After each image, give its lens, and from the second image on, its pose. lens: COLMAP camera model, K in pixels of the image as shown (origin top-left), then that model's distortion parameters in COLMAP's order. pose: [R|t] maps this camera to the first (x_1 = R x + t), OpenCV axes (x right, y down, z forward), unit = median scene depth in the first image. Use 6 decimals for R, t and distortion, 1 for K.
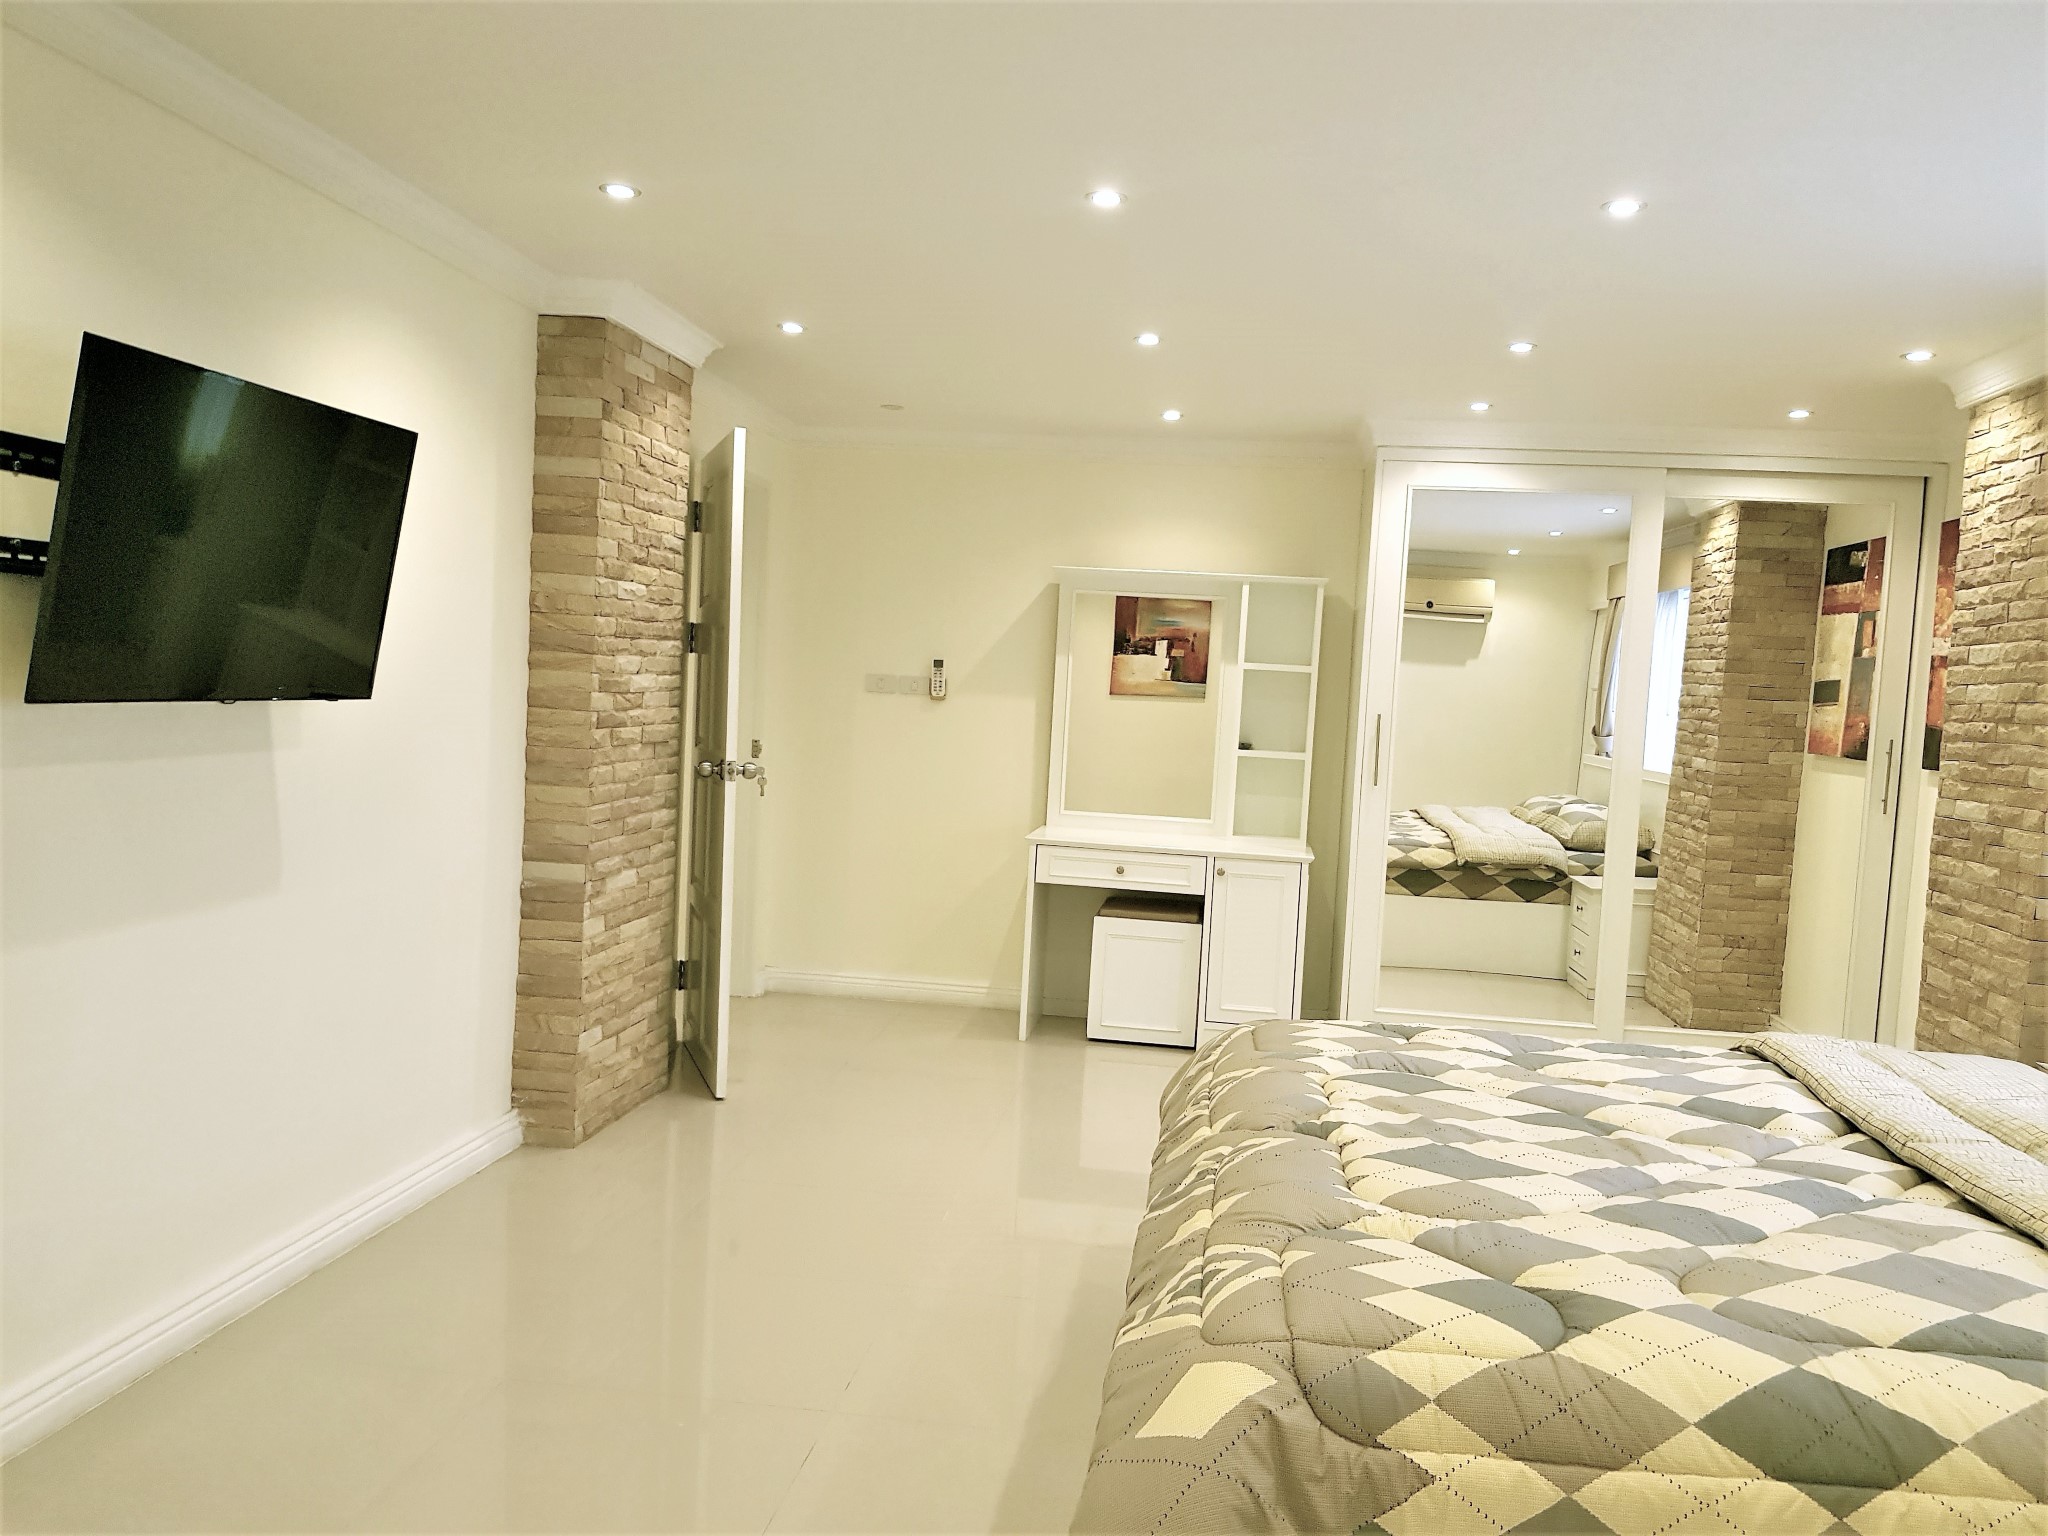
lens RADIAL K [[1603.9, 0, 1058.4], [0, 1603.9, 787.2], [0, 0, 1]] dist [0.089862, -0.156027]
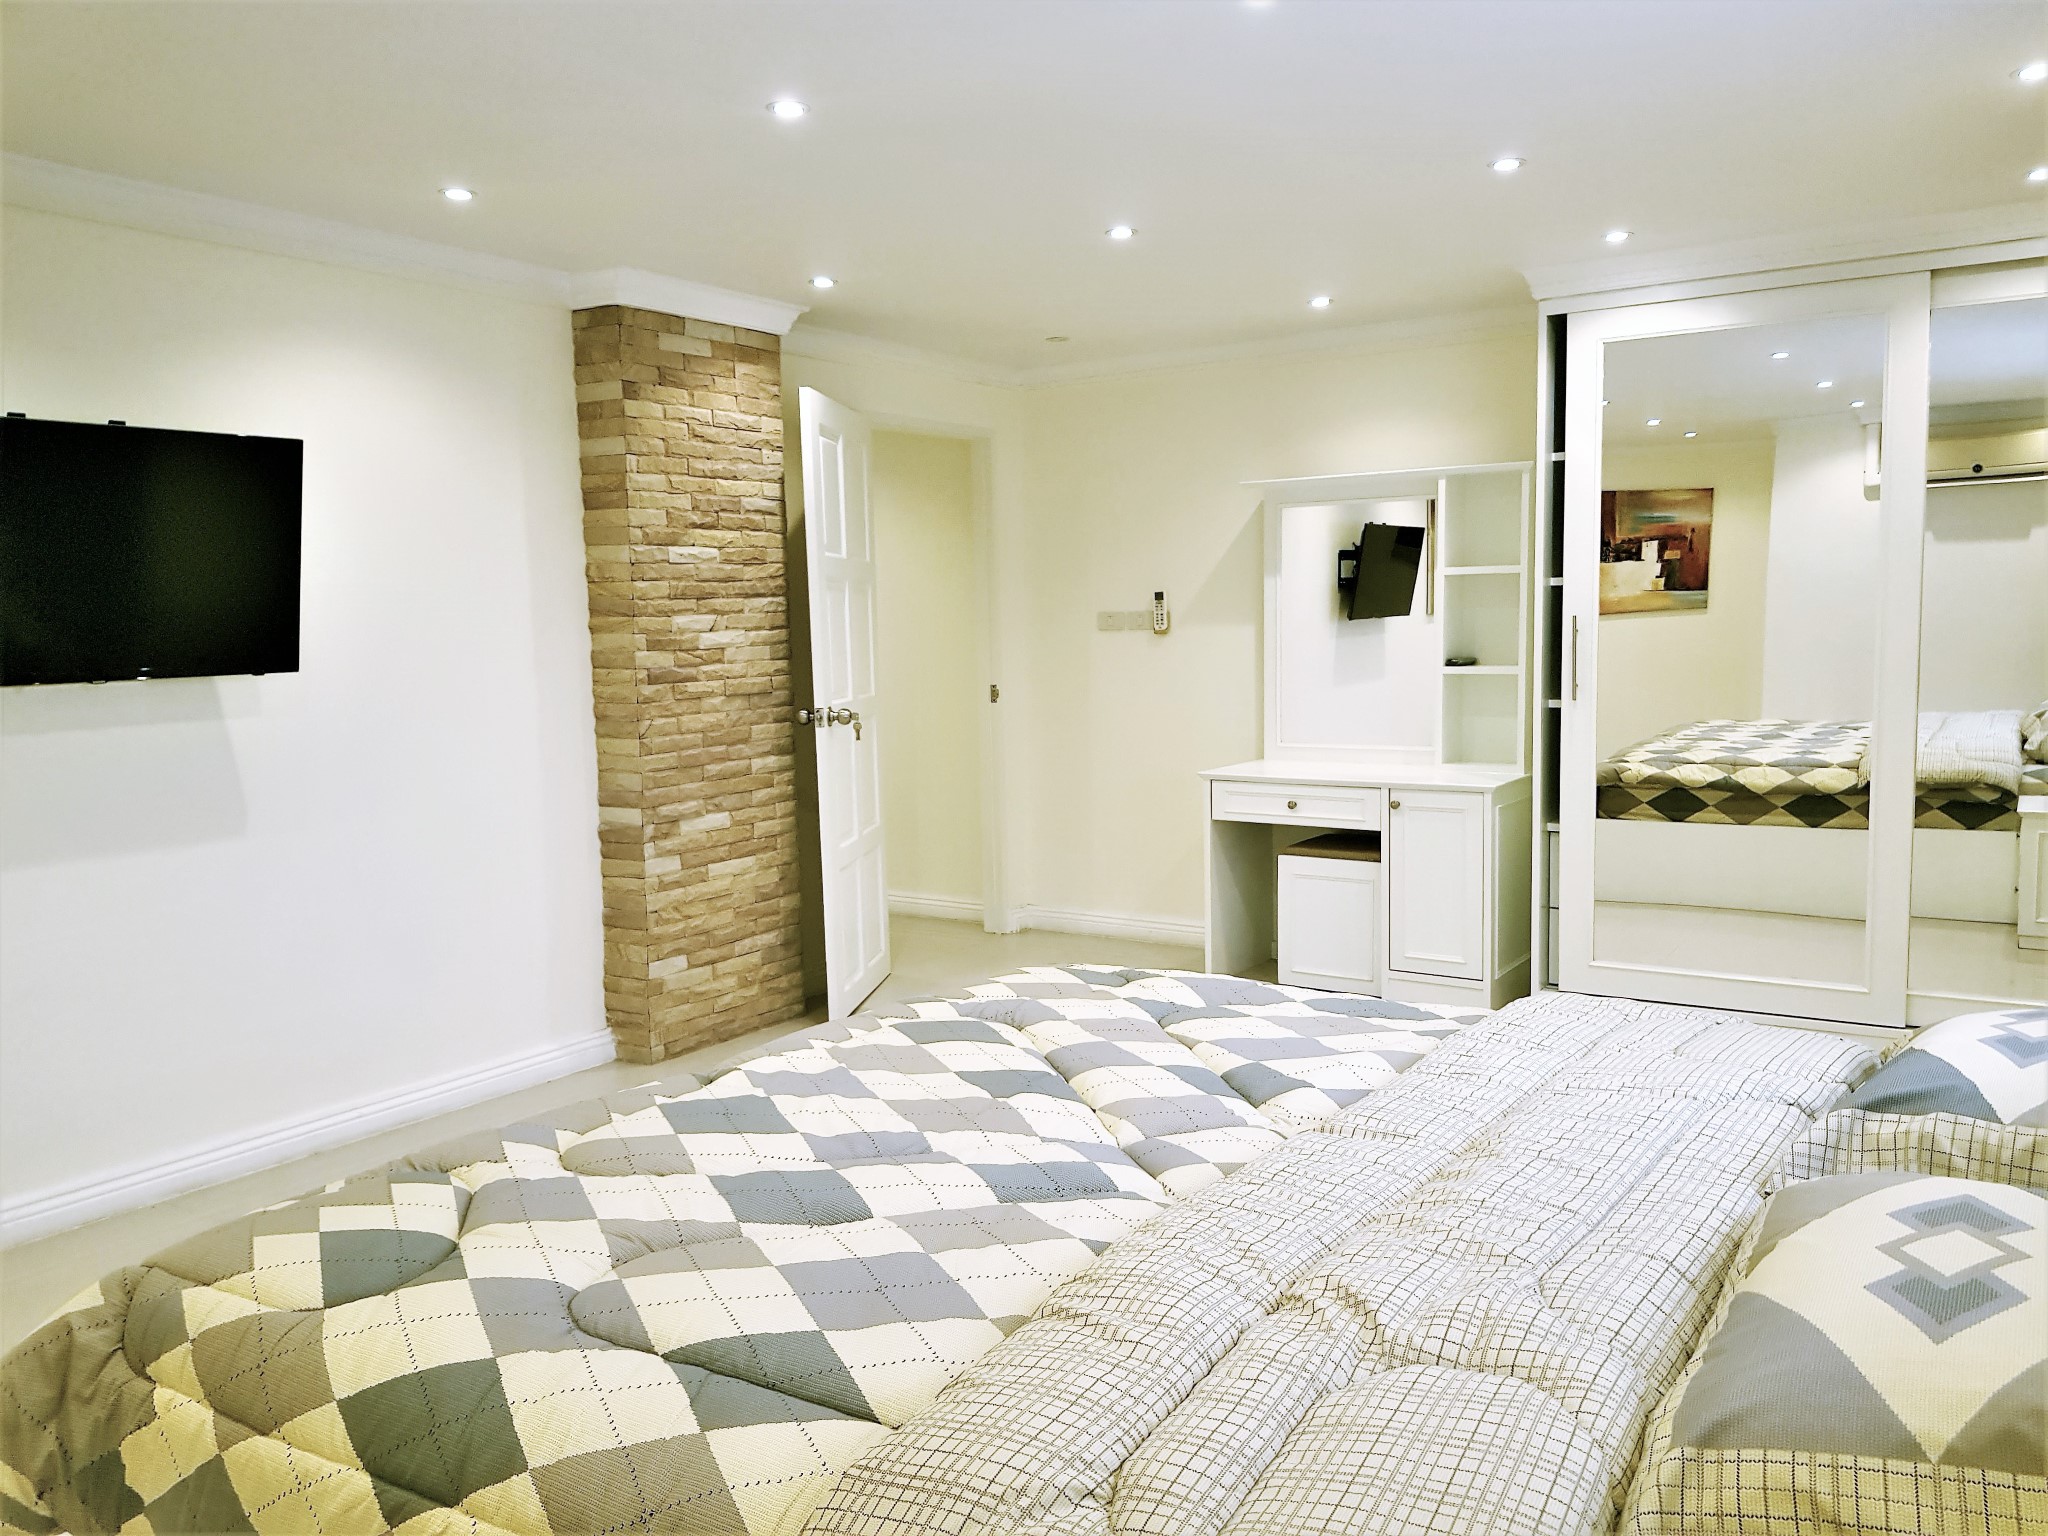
lens RADIAL K [[1603.9, 0, 1075.7], [0, 1603.9, 789.1], [0, 0, 1]] dist [0.089862, -0.156027]
pose [[0.895964, -0.024751, -0.443437, 0.444550], [0.041658, 0.998728, 0.028423, 0.014940], [0.442170, -0.043939, 0.895855, 0.143678]]
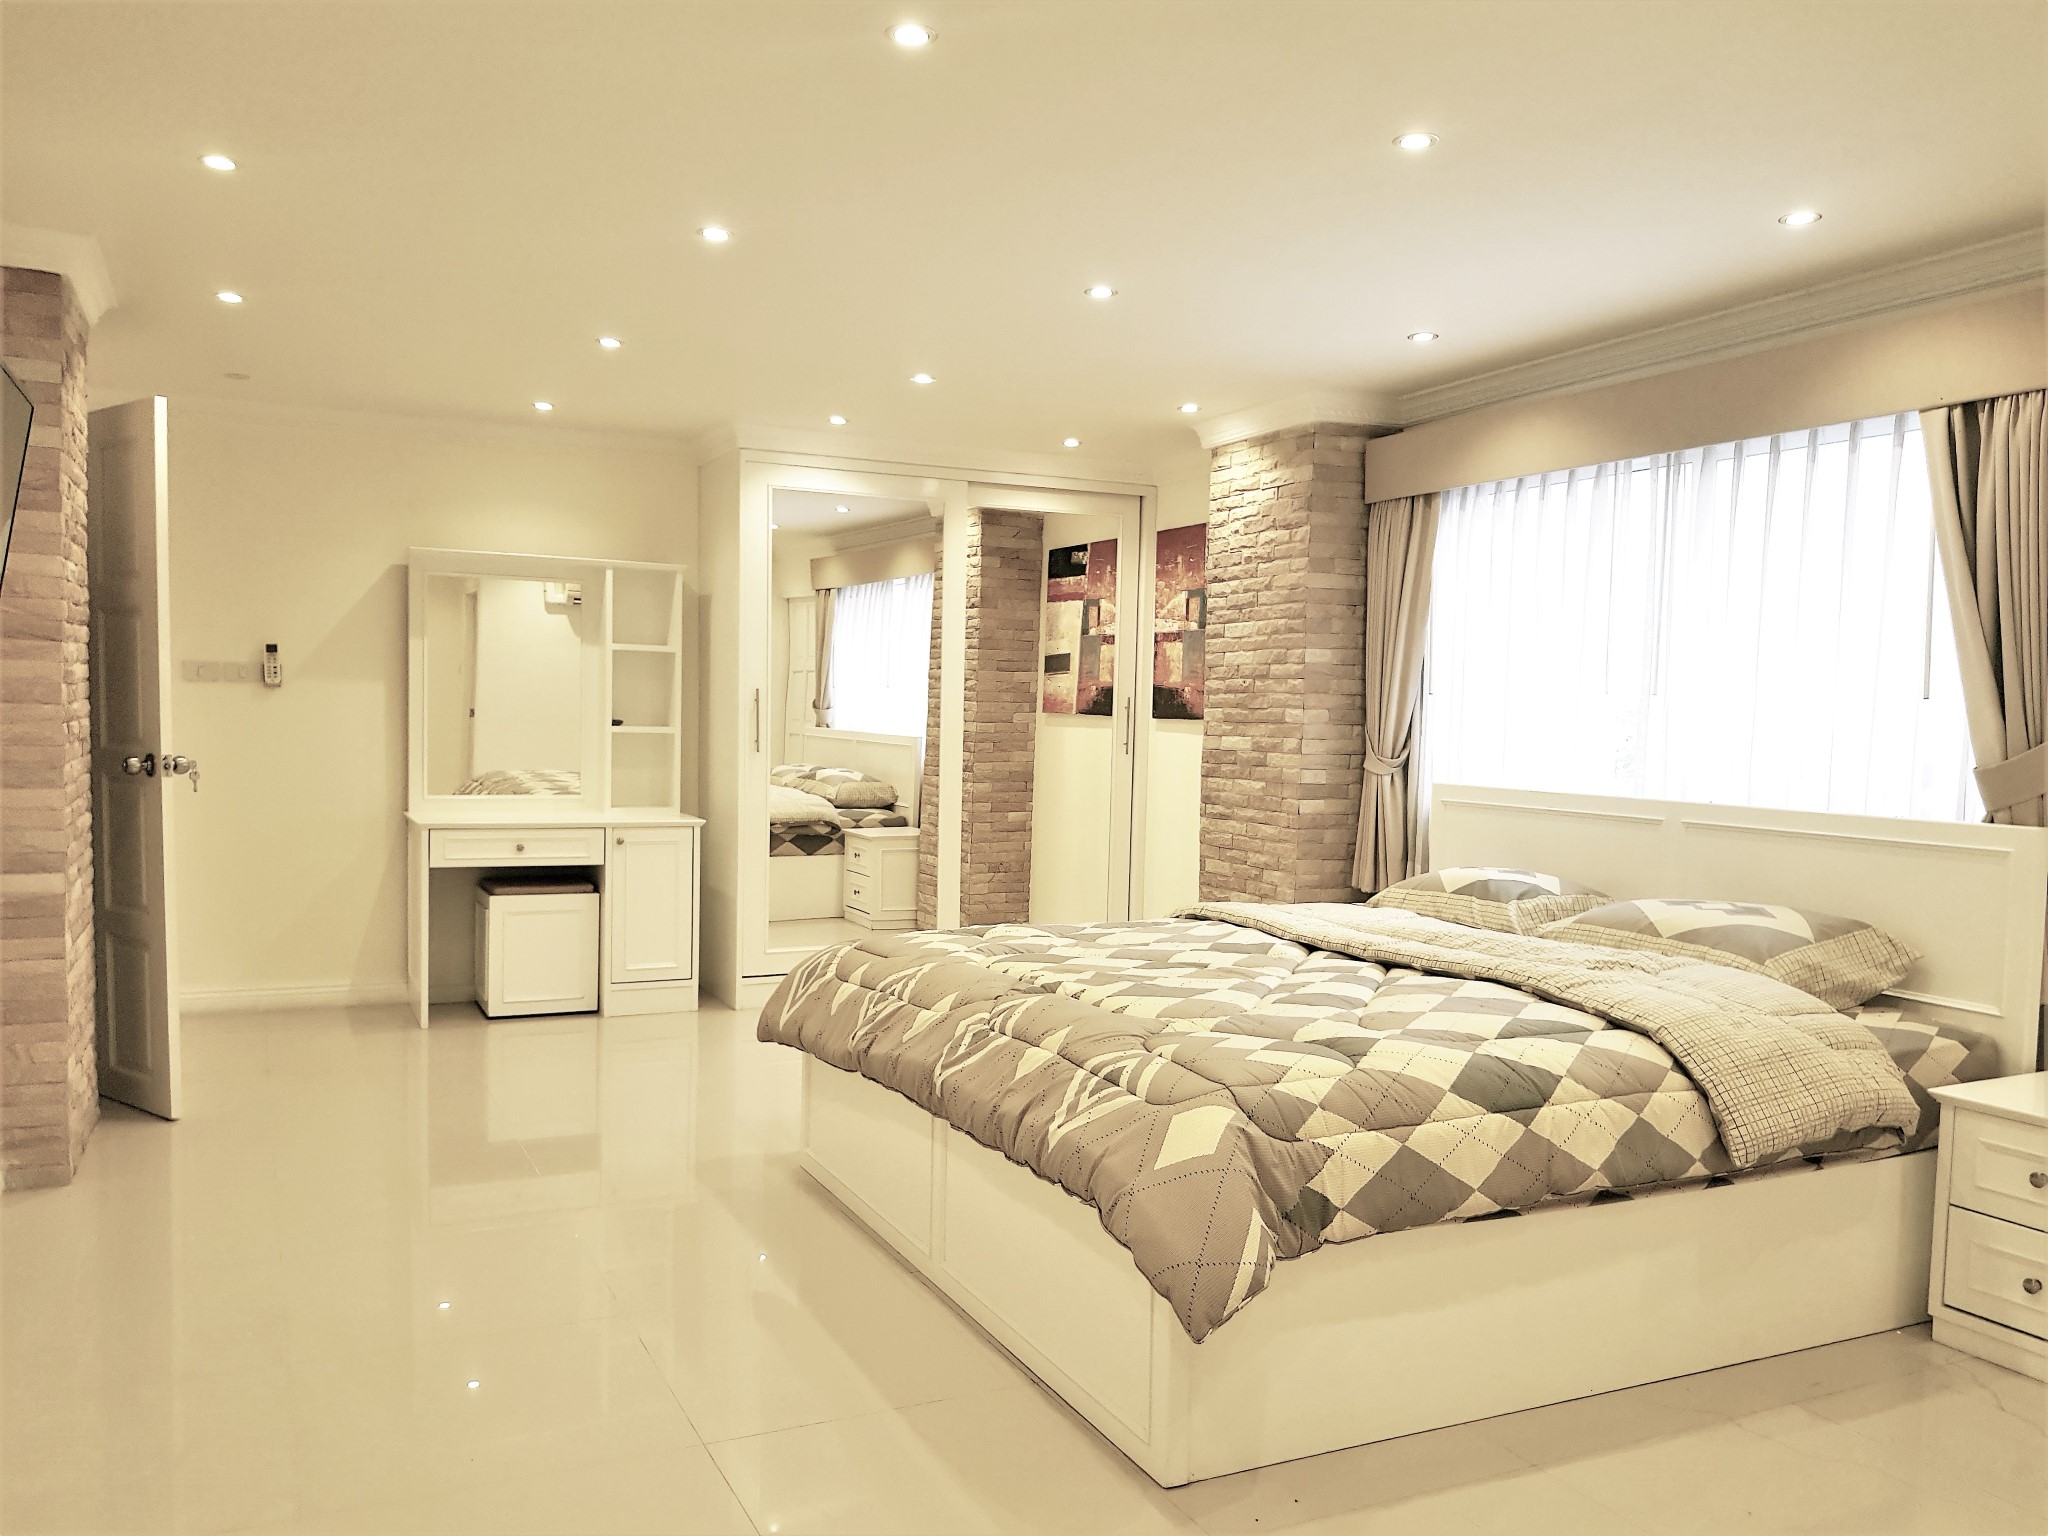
lens RADIAL K [[1603.9, 0, 1033.9], [0, 1603.9, 785.4], [0, 0, 1]] dist [0.089862, -0.156027]
pose [[0.842066, -0.060968, 0.535918, -0.309963], [0.056907, 0.998088, 0.024130, 0.007513], [-0.536364, 0.010179, 0.843925, -0.060567]]
